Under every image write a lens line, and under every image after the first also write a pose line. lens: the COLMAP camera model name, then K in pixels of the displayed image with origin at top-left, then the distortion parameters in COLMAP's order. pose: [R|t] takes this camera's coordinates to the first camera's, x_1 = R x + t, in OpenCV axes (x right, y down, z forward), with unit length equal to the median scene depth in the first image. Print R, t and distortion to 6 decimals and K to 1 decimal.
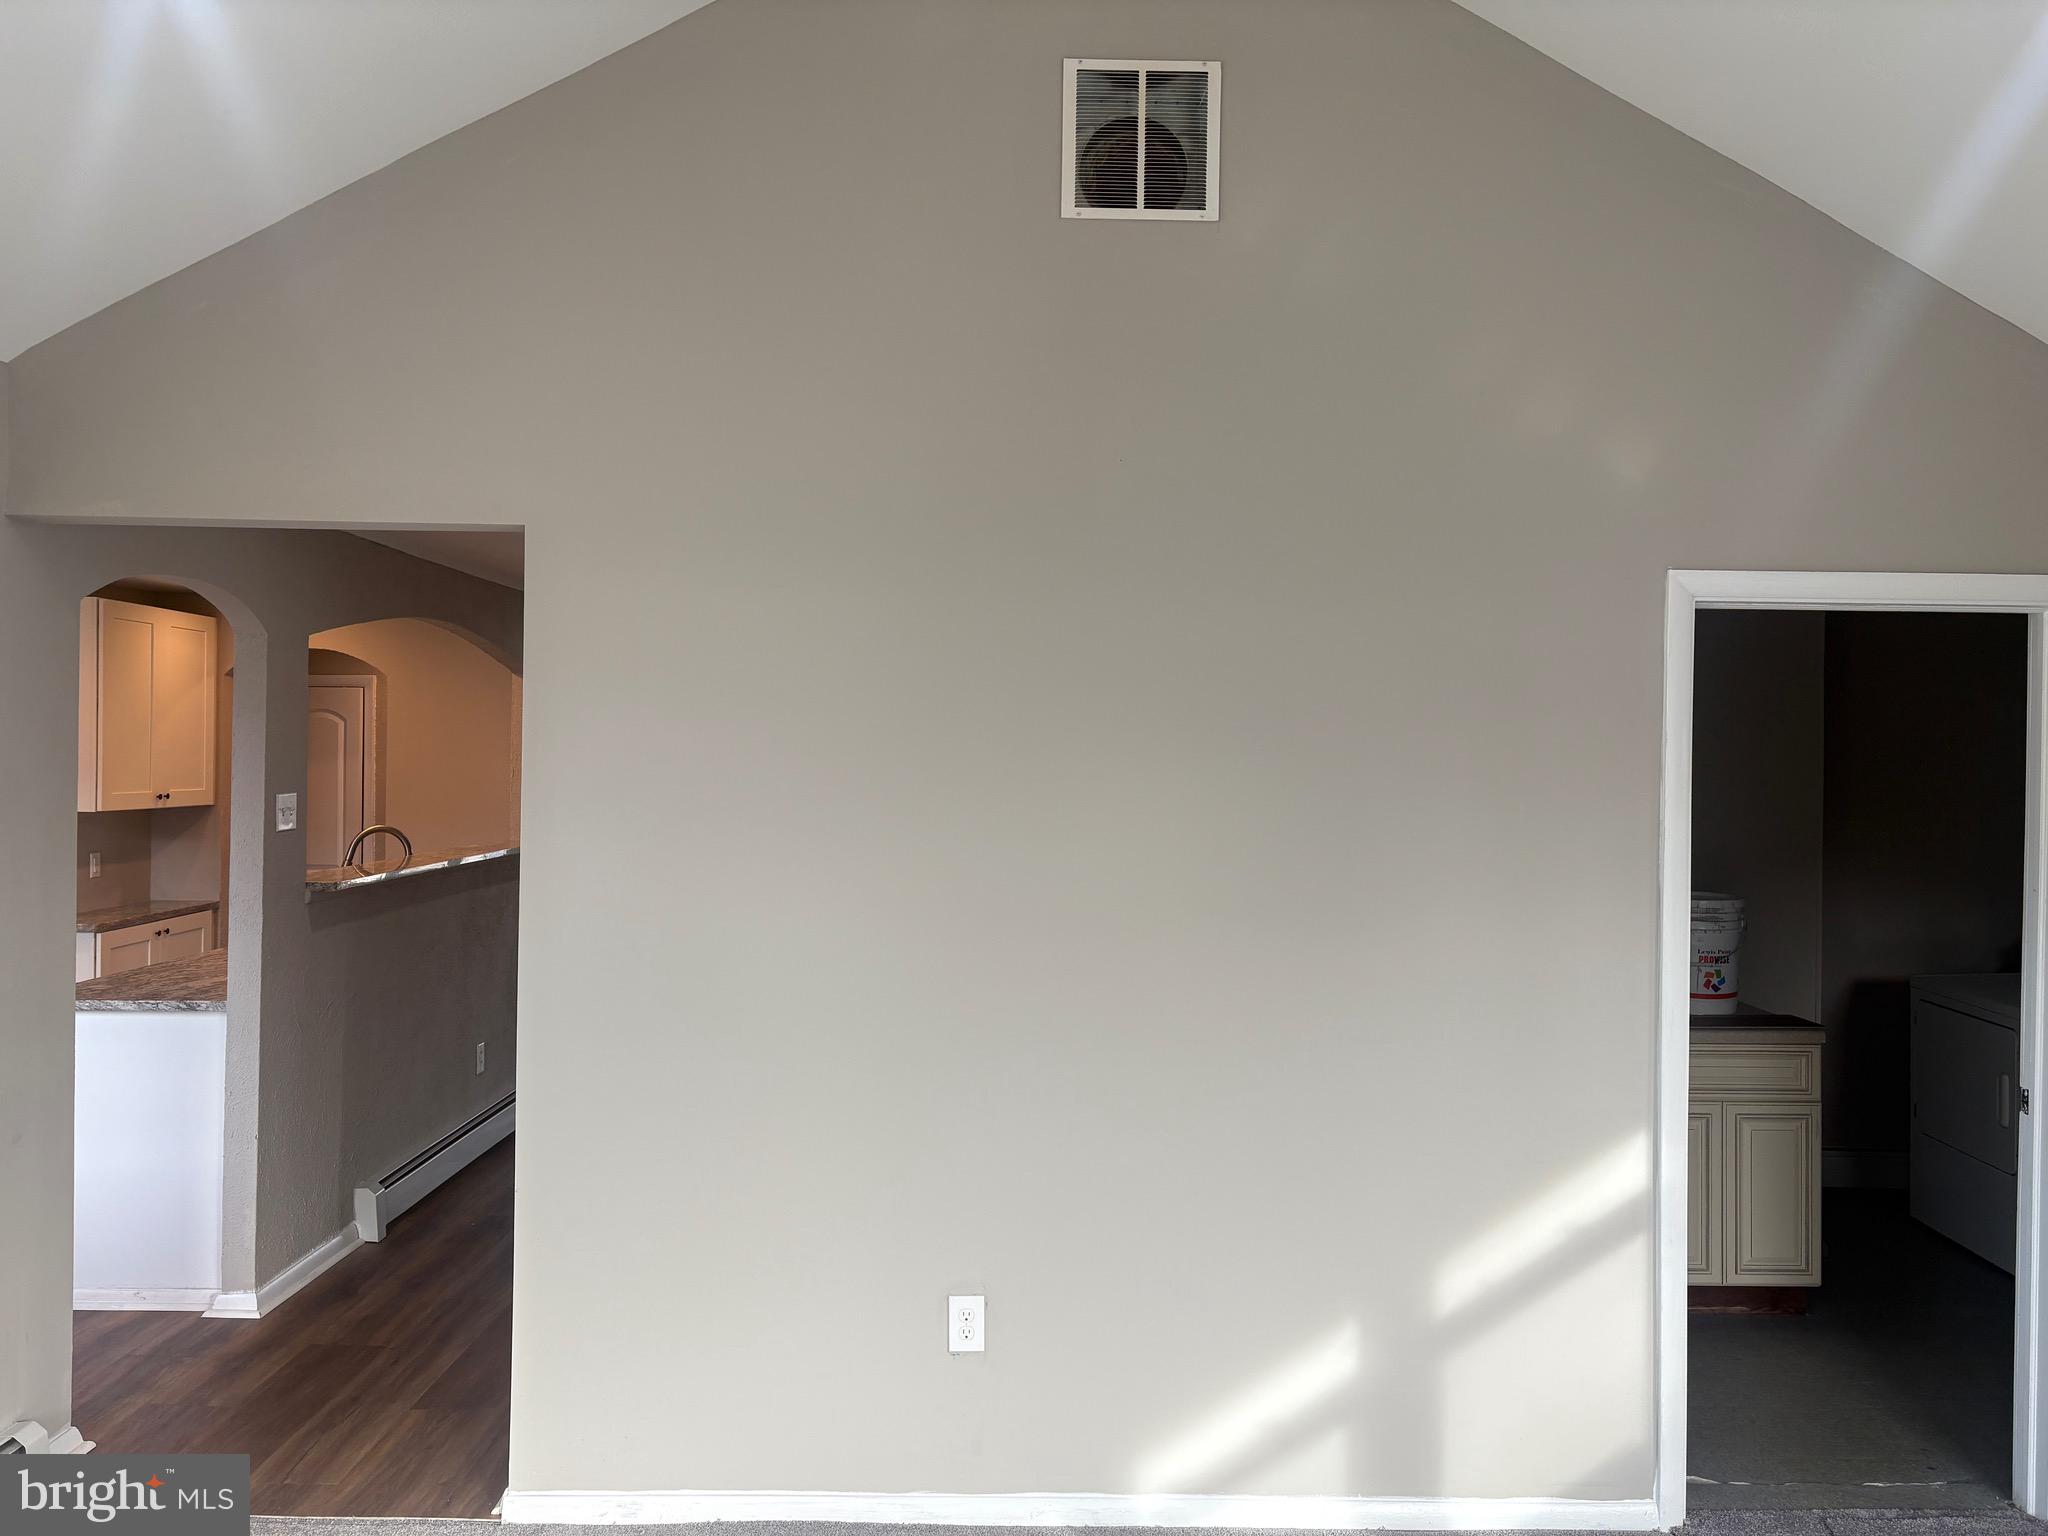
lens RADIAL K [[1539.5, 0, 1030.9], [0, 1539.5, 755.3], [0, 0, 1]] dist [0.021156, -0.019203]
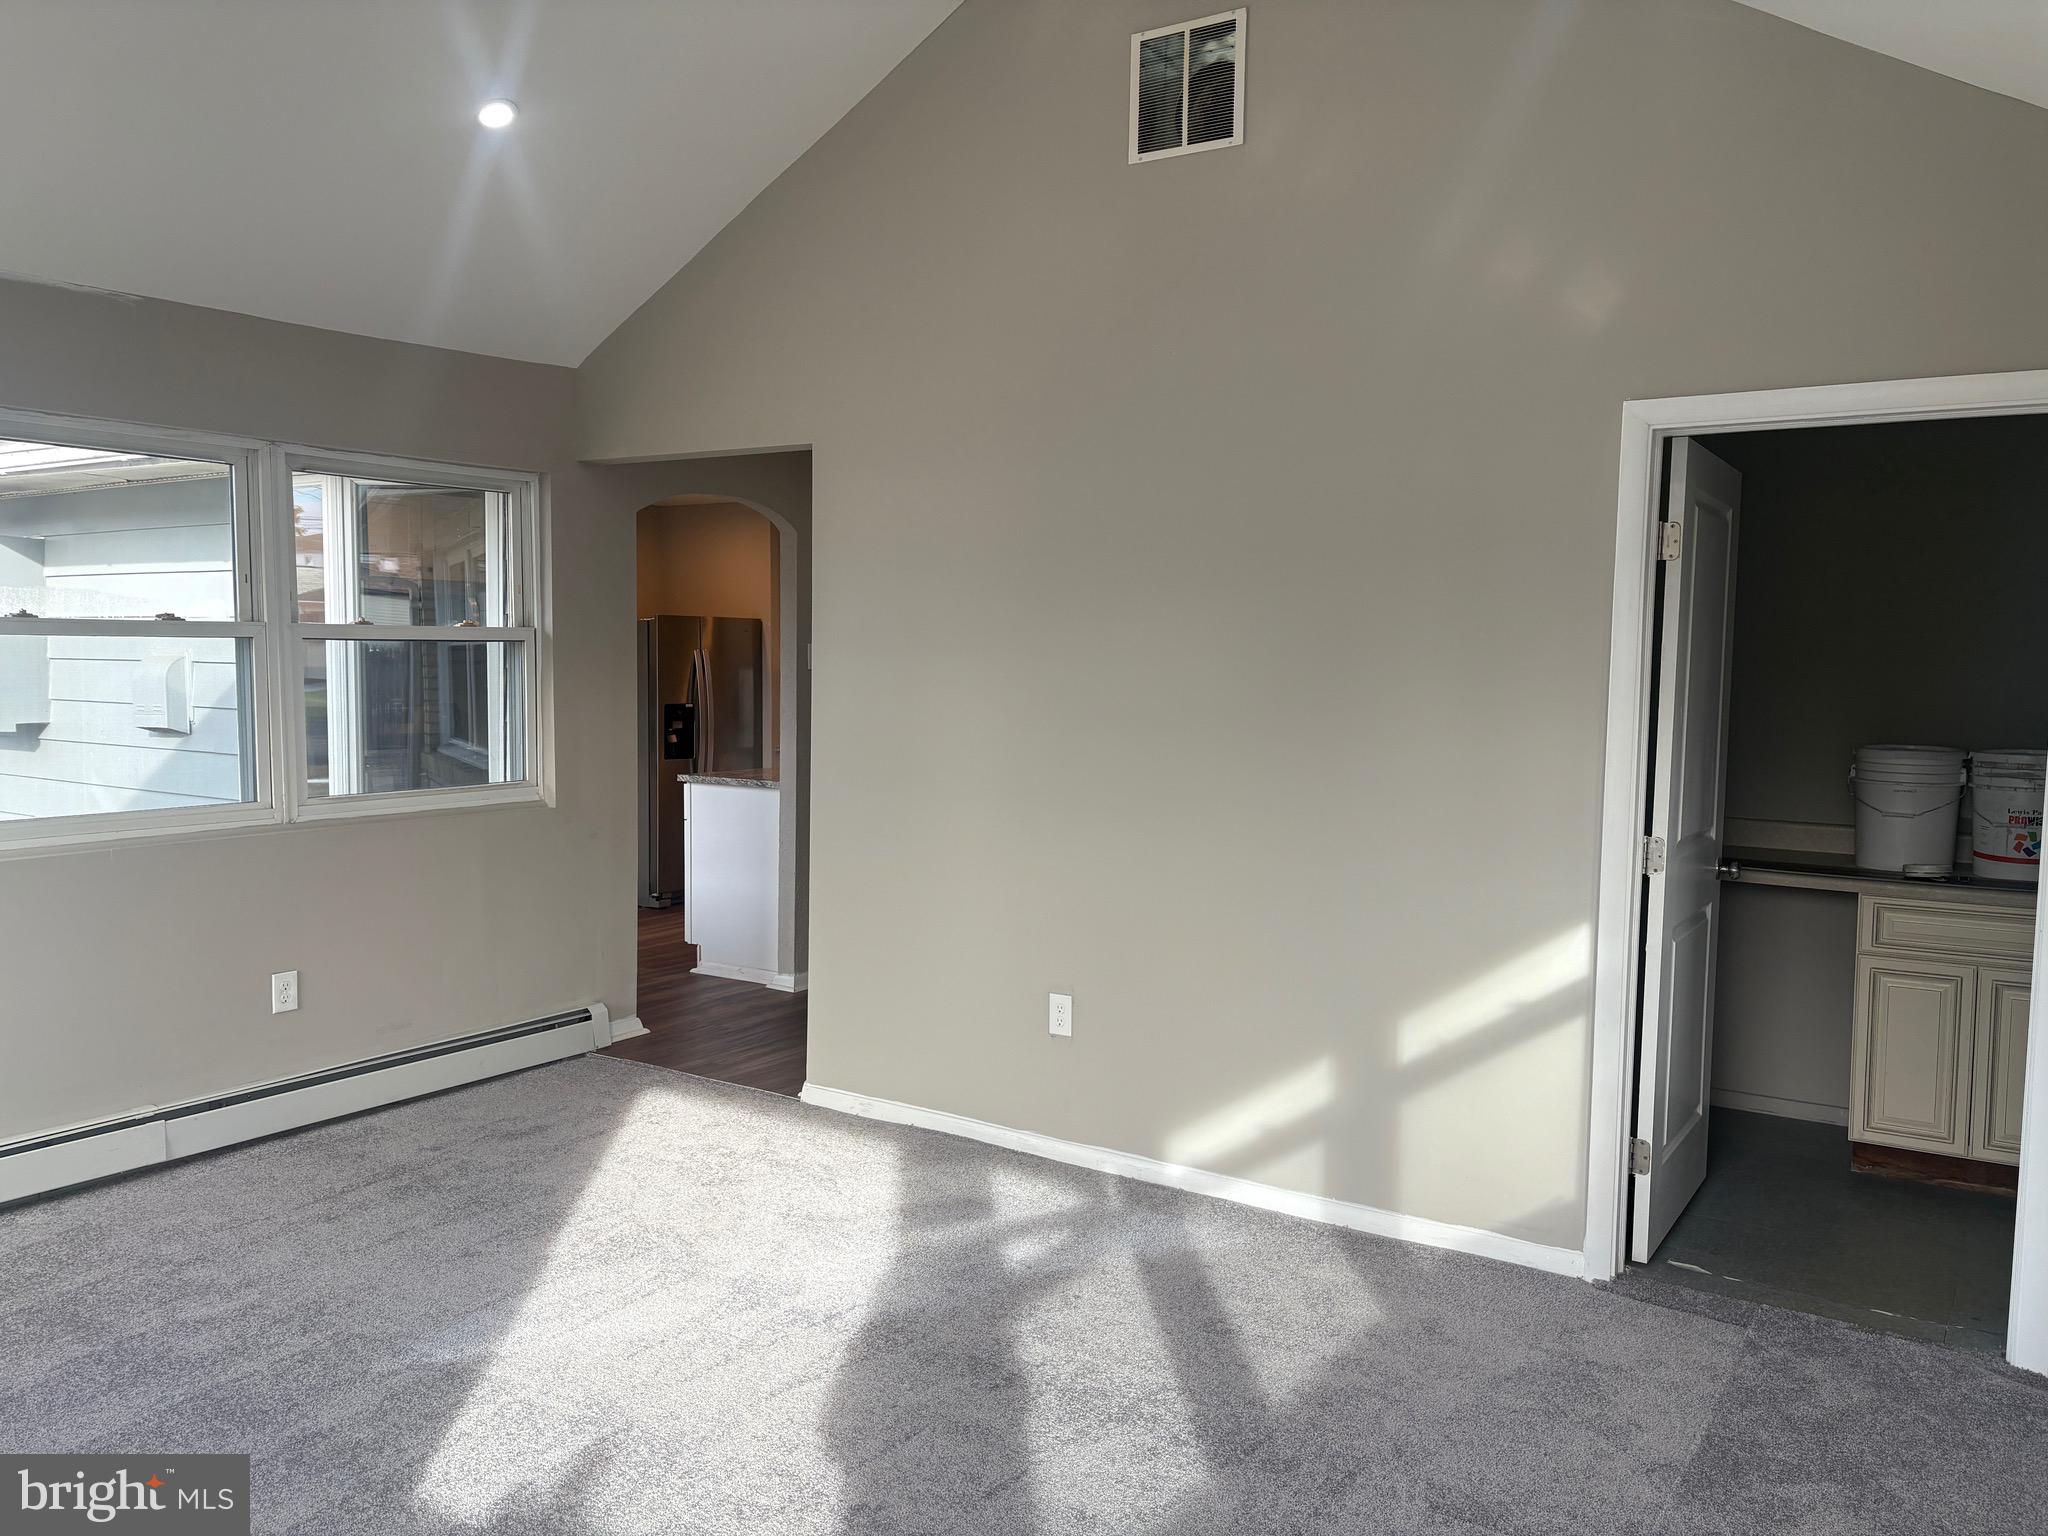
lens RADIAL K [[1539.5, 0, 1028.0], [0, 1539.5, 762.1], [0, 0, 1]] dist [0.021156, -0.019203]
pose [[0.824788, 0.037415, -0.564202, 0.683990], [-0.002800, 0.998066, 0.062094, 0.062825], [0.565435, -0.049634, 0.823298, -0.114928]]
